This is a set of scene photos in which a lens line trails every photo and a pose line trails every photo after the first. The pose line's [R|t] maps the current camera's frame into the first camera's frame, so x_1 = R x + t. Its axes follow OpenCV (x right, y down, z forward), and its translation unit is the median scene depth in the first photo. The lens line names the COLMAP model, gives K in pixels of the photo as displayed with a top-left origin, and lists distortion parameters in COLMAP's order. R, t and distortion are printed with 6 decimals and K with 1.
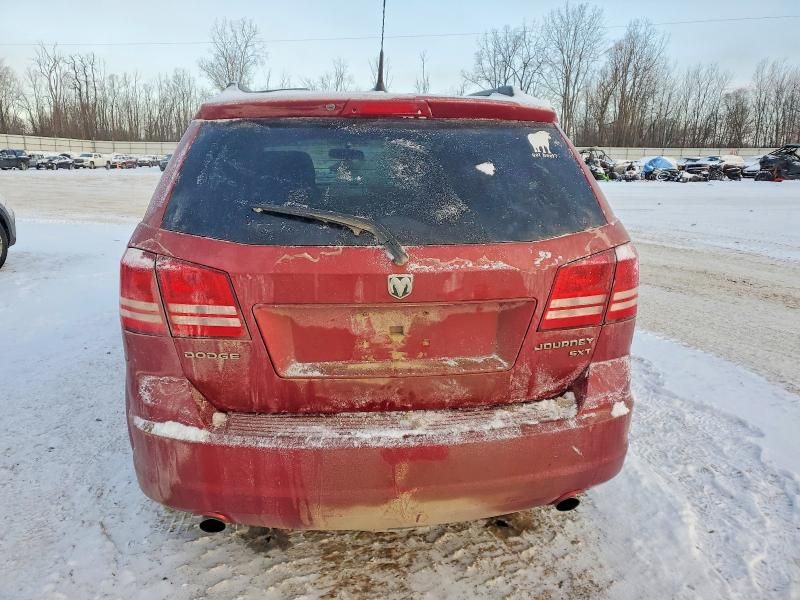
lens RADIAL K [[641.7, 0, 387.9], [0, 641.7, 268.6], [0, 0, 1]] dist [0.033621, -0.009199]
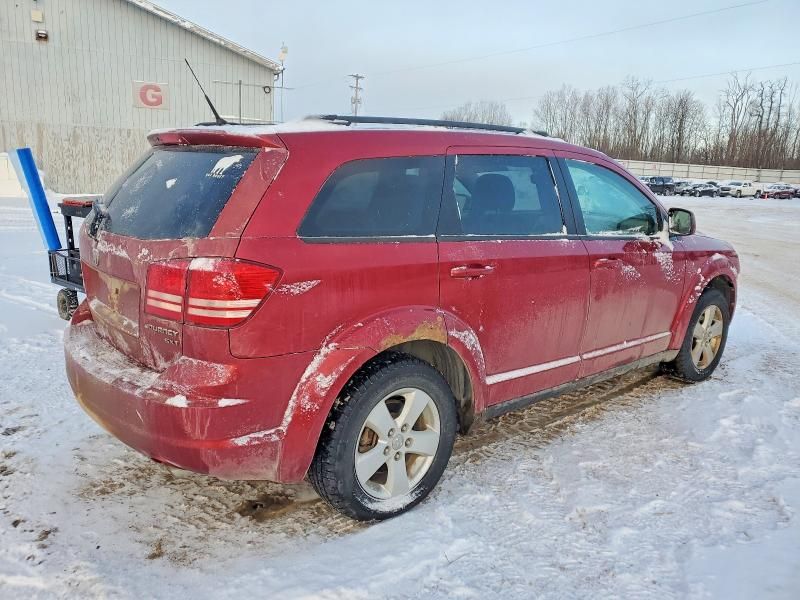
lens RADIAL K [[641.7, 0, 387.9], [0, 641.7, 268.6], [0, 0, 1]] dist [0.033621, -0.009199]
pose [[0.528527, 0.142430, -0.836883, 1.178380], [-0.178111, 0.982487, 0.054726, -0.108402], [0.830022, 0.120134, 0.544639, 0.538319]]
